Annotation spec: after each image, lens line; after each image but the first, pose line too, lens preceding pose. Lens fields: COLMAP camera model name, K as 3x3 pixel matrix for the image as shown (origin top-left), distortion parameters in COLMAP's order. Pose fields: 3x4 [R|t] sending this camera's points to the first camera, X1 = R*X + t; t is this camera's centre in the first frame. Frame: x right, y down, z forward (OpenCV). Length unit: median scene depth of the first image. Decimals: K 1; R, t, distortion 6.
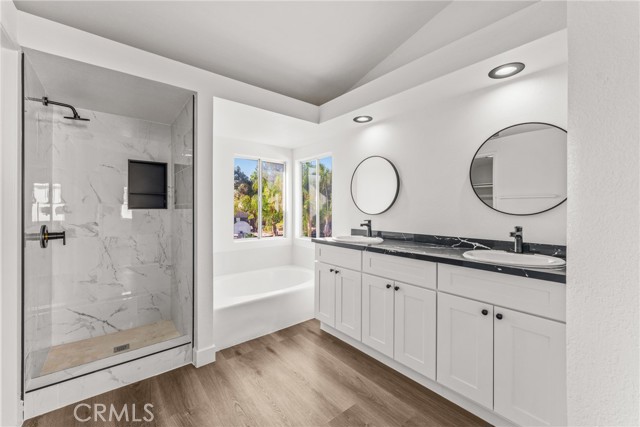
lens RADIAL K [[258.9, 0, 320.1], [0, 258.9, 211.0], [0, 0, 1]] dist [0.003797, -0.000748]
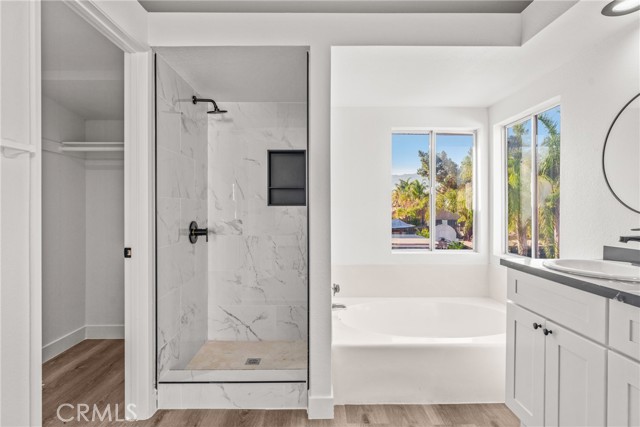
lens RADIAL K [[333.5, 0, 320.1], [0, 333.5, 211.1], [0, 0, 1]] dist [0.002859, -0.001833]
pose [[0.778607, 0.005341, -0.627489, 0.121459], [-0.005211, 0.999984, 0.002046, 0.007445], [0.627490, 0.001677, 0.778623, 0.231029]]
